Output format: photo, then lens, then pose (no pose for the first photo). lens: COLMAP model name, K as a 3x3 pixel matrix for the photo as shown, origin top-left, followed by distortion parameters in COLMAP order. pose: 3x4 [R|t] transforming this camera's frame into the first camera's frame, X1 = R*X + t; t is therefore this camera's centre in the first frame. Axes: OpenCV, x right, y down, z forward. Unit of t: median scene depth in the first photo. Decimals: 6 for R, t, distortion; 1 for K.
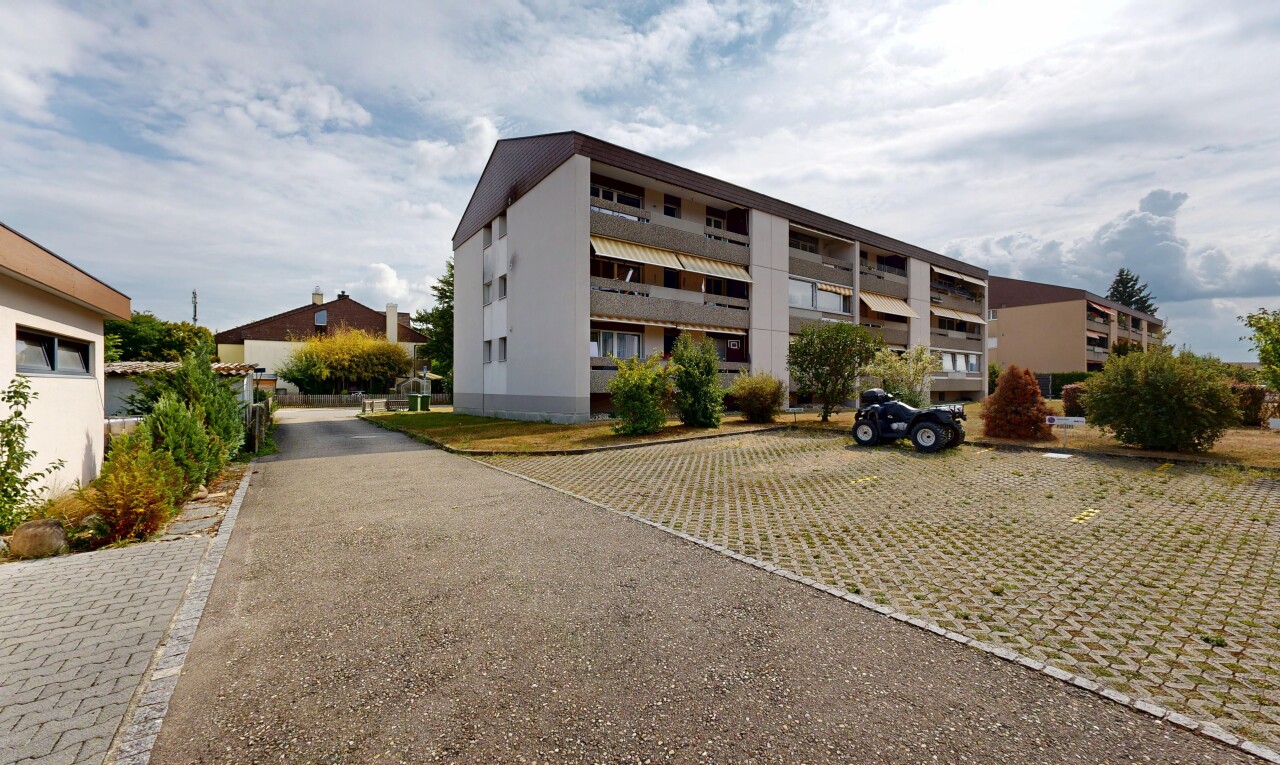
lens RADIAL K [[492.8, 0, 635.0], [0, 492.8, 383.6], [0, 0, 1]] dist [-0.000817, 0.000153]
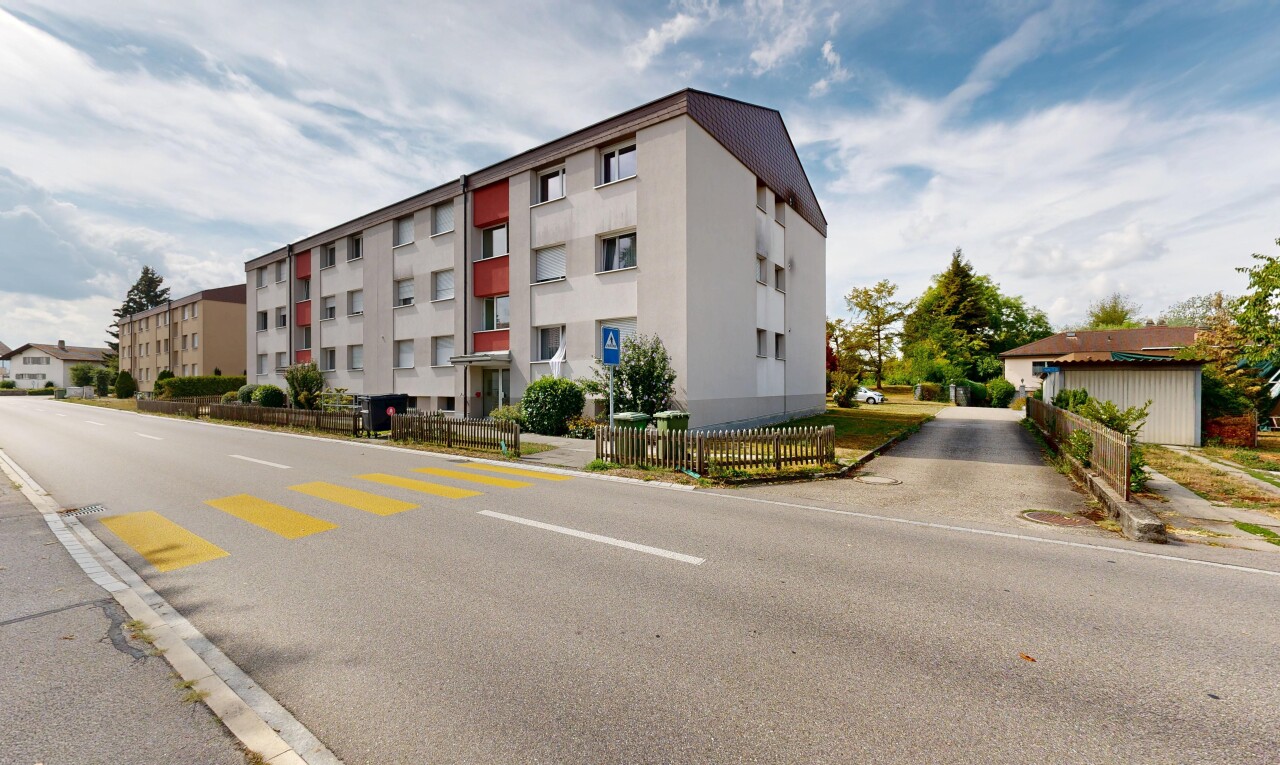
lens RADIAL K [[492.8, 0, 644.7], [0, 492.8, 384.0], [0, 0, 1]] dist [-0.000817, 0.000153]
pose [[-0.344678, 0.004592, 0.938710, -0.905311], [-0.000644, 0.999987, -0.005128, 0.003812], [-0.938721, -0.002372, -0.344670, 1.348952]]
